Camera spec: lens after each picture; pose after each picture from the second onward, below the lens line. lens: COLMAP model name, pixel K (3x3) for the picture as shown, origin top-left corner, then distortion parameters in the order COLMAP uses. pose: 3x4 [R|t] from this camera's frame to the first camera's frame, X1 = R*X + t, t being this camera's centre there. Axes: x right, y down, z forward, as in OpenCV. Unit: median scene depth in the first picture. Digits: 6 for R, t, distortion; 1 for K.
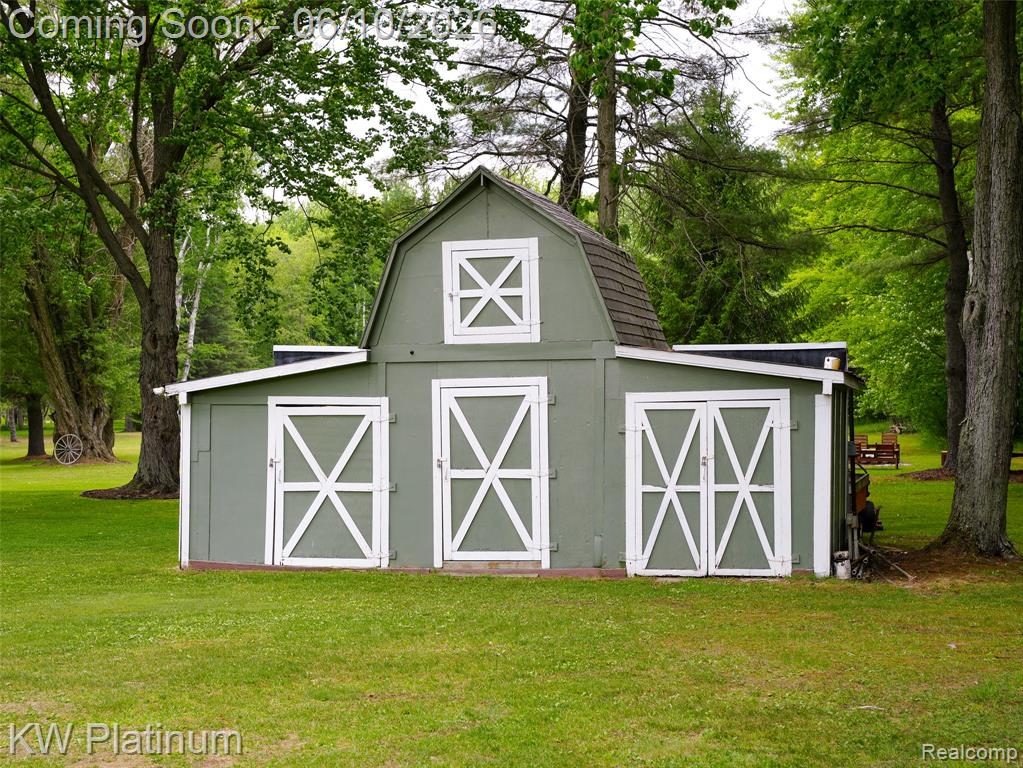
lens RADIAL K [[1664.2, 0, 511.9], [0, 1664.2, 385.0], [0, 0, 1]] dist [-0.020057, 0.000000]
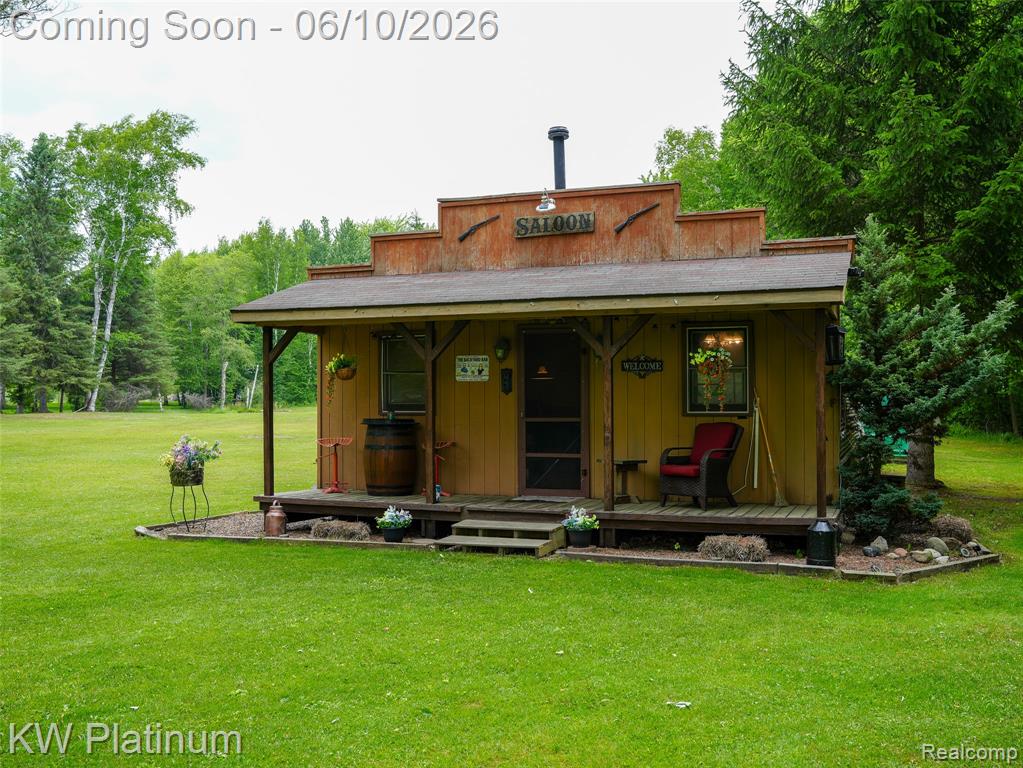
lens RADIAL K [[1015.1, 0, 513.0], [0, 1015.1, 384.0], [0, 0, 1]] dist [-0.012179, 0.000000]
pose [[0.991221, 0.007136, 0.132020, -0.017739], [-0.007373, 0.999972, 0.001302, 0.006081], [-0.132007, -0.002264, 0.991246, 0.304969]]
